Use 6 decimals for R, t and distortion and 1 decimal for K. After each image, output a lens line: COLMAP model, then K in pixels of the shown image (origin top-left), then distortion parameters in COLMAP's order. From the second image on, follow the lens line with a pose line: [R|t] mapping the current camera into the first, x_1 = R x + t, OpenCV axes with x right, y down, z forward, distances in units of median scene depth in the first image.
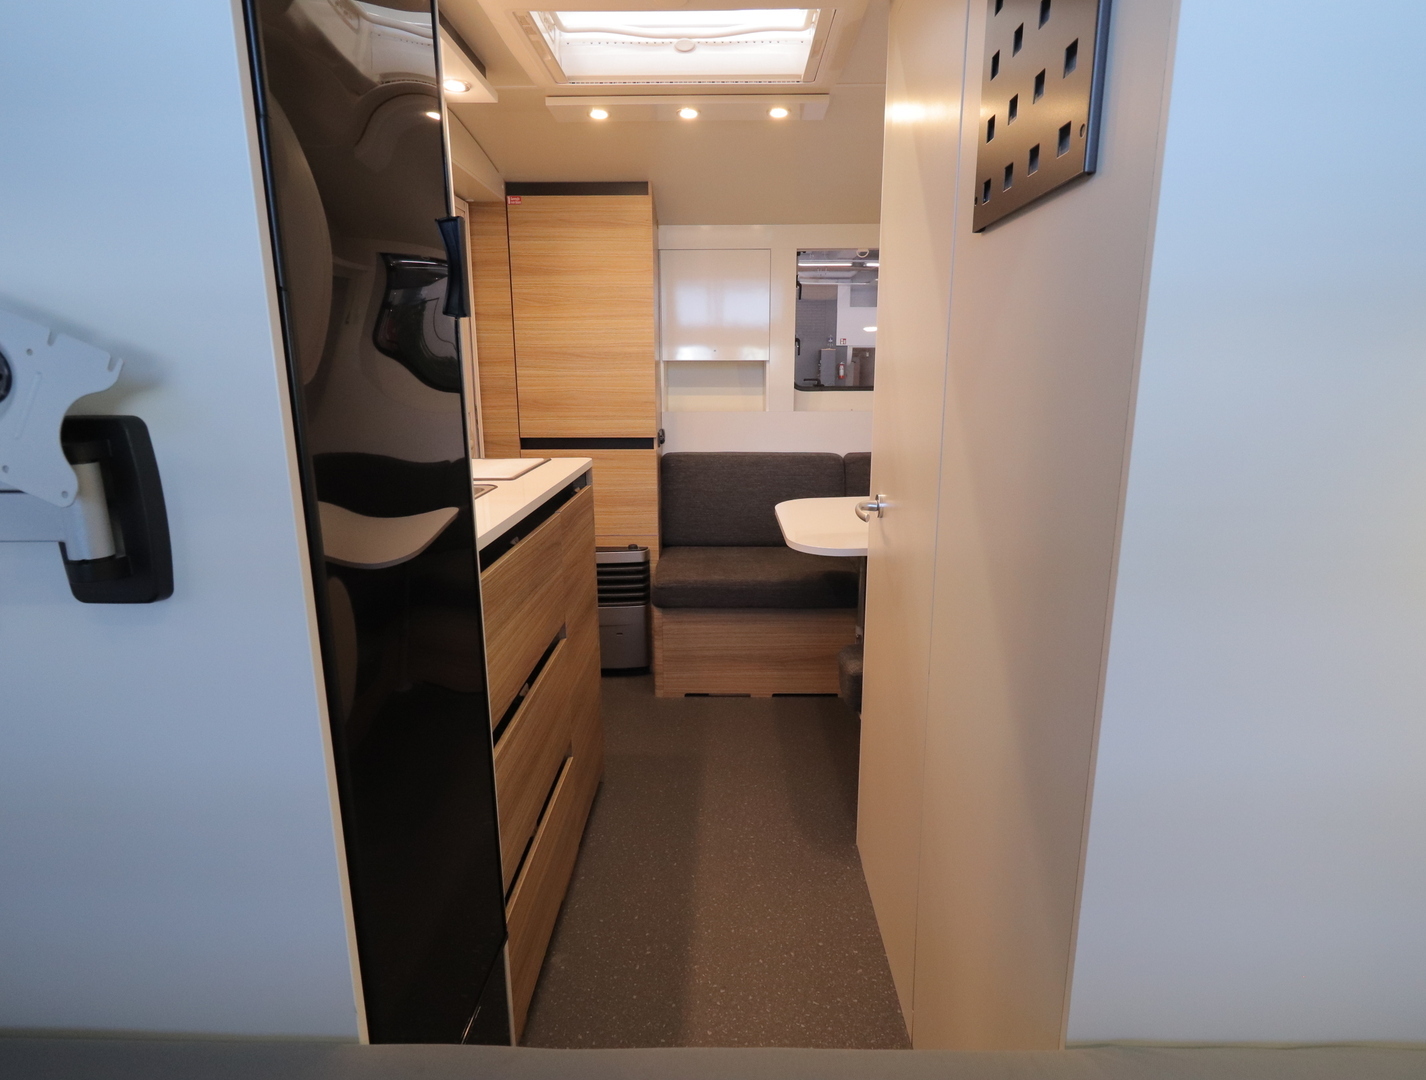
lens RADIAL K [[753.1, 0, 714.8], [0, 753.1, 532.1], [0, 0, 1]] dist [0.000801, 0.000897]
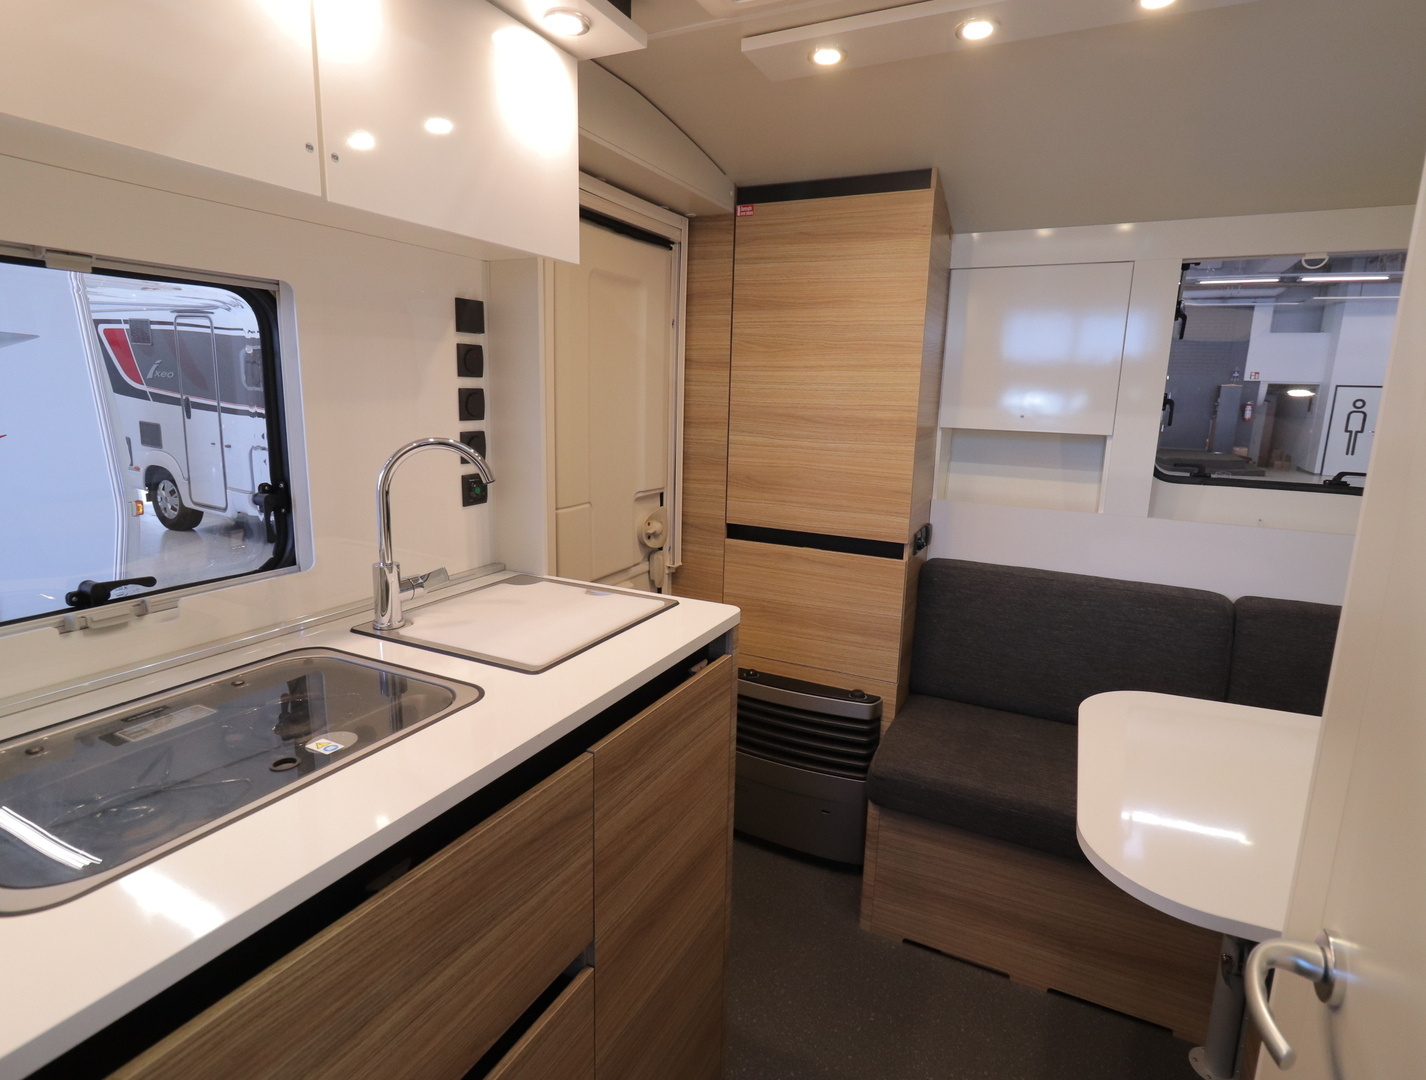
lens RADIAL K [[753.1, 0, 714.8], [0, 753.1, 532.1], [0, 0, 1]] dist [0.000801, 0.000897]
pose [[0.901496, 0.106440, -0.419494, 0.049335], [-0.119547, 0.992816, -0.004996, -0.112168], [0.415949, 0.054653, 0.907744, 0.313090]]
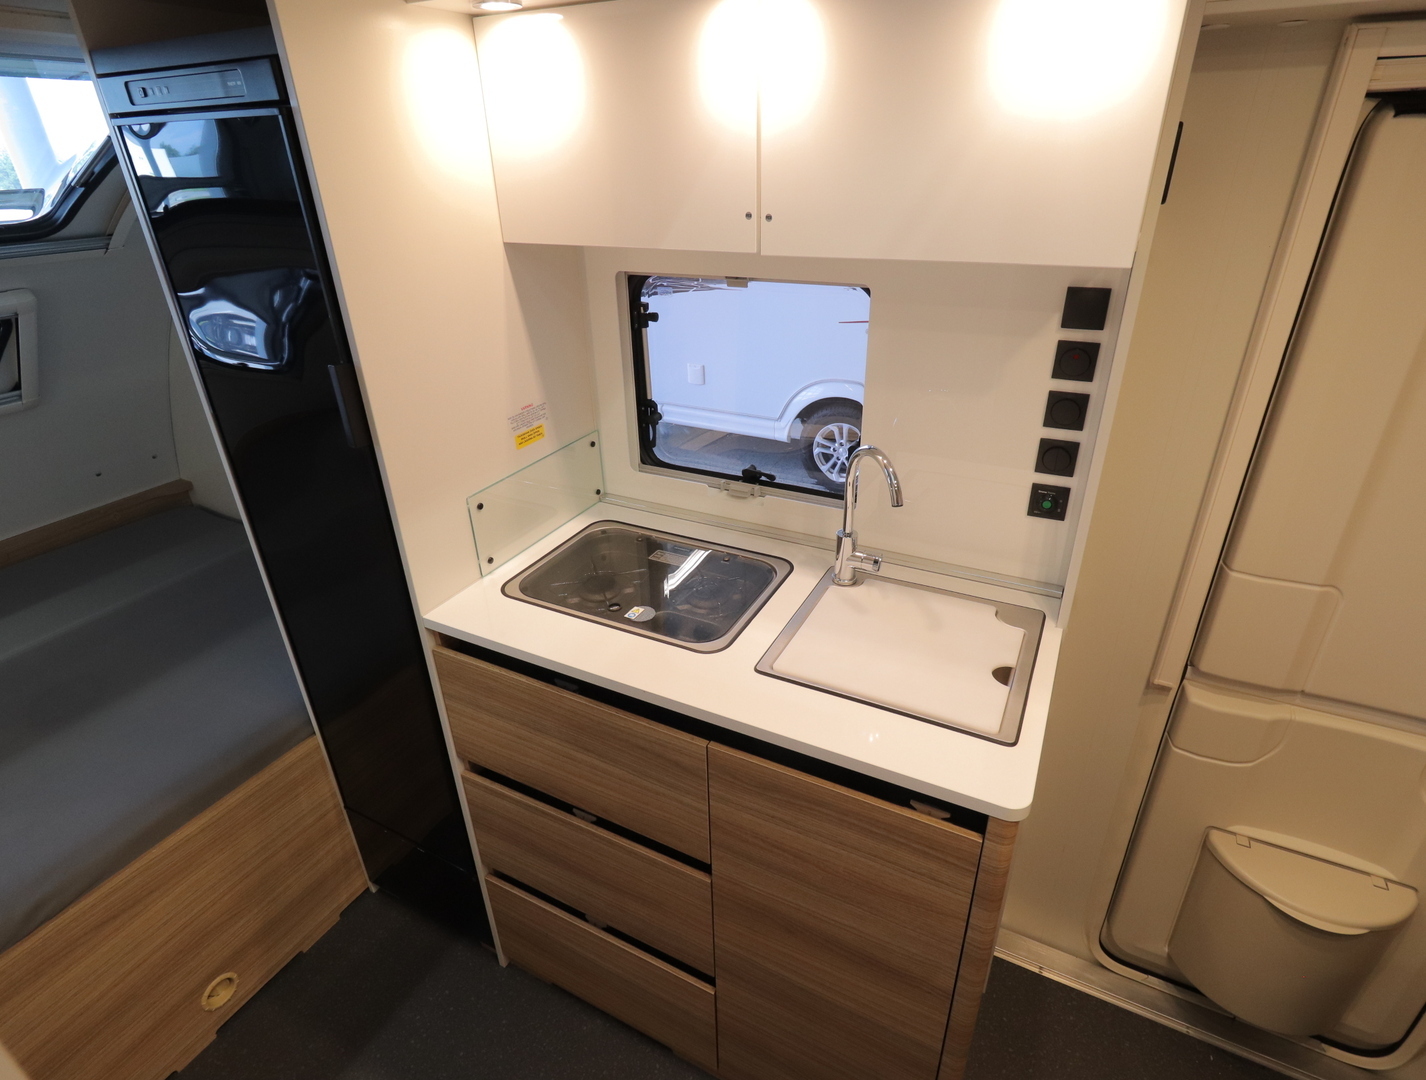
lens RADIAL K [[753.1, 0, 714.8], [0, 753.1, 532.1], [0, 0, 1]] dist [0.000801, 0.000897]
pose [[-0.449972, 0.417591, -0.789394, 0.138210], [-0.162368, 0.830950, 0.532127, -0.315515], [0.878158, 0.367615, -0.306101, 0.674050]]
